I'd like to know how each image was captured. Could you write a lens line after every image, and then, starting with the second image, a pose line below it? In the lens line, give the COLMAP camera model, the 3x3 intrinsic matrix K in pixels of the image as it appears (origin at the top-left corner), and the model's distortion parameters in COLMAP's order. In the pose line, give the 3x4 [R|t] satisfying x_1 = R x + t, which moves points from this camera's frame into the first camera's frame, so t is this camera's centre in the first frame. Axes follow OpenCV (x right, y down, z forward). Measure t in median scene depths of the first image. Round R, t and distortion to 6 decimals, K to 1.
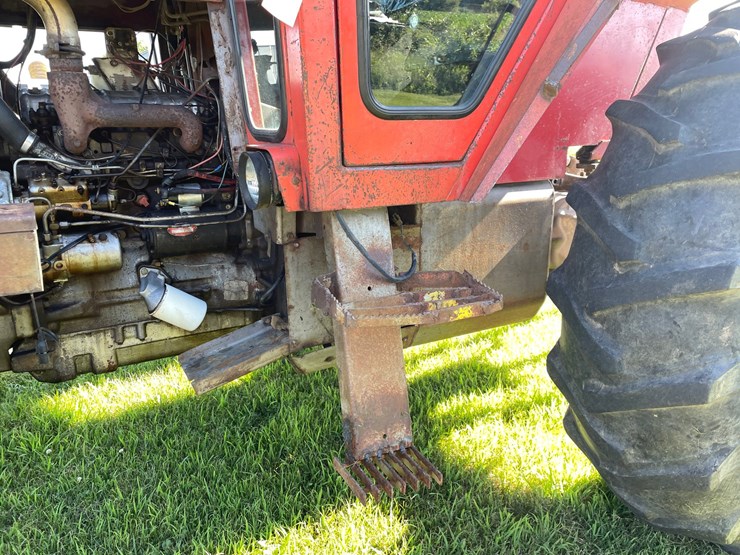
lens RADIAL K [[557.6, 0, 374.3], [0, 557.6, 270.5], [0, 0, 1]] dist [0.105349, -0.135358]
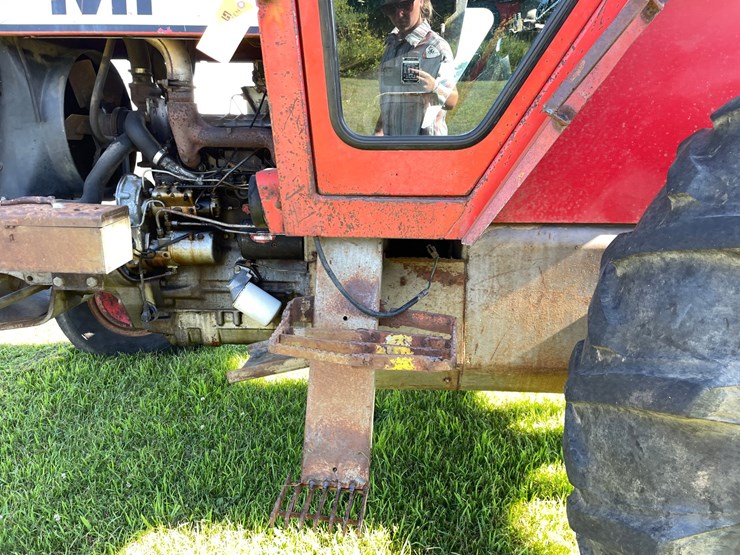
lens RADIAL K [[556.3, 0, 370.0], [0, 556.3, 277.5], [0, 0, 1]] dist [0.111999, -0.132705]
pose [[0.843417, 0.148481, -0.516335, 0.490110], [-0.145387, 0.988272, 0.046708, -0.085159], [0.517214, 0.035674, 0.855112, 0.165368]]
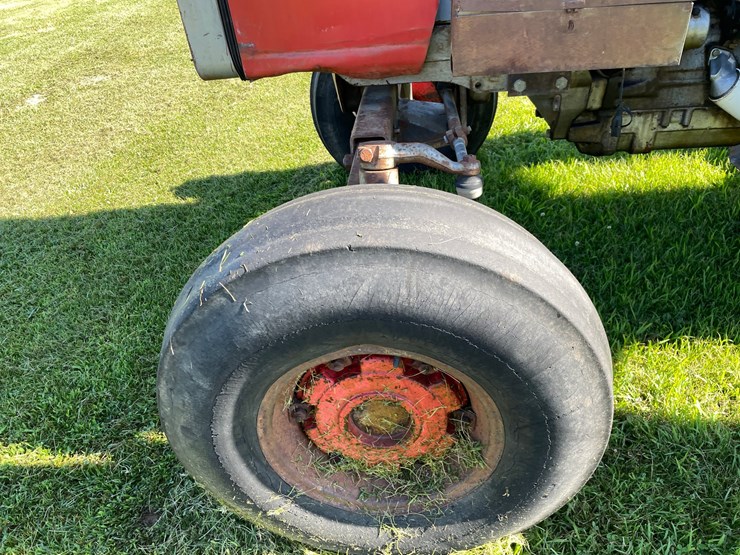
lens RADIAL K [[557.6, 0, 374.3], [0, 557.6, 270.5], [0, 0, 1]] dist [0.105349, -0.135358]
pose [[0.821814, 0.259696, -0.507129, -0.340252], [-0.067988, 0.928420, 0.365260, 0.035546], [0.565685, -0.265697, 0.780645, -0.187512]]
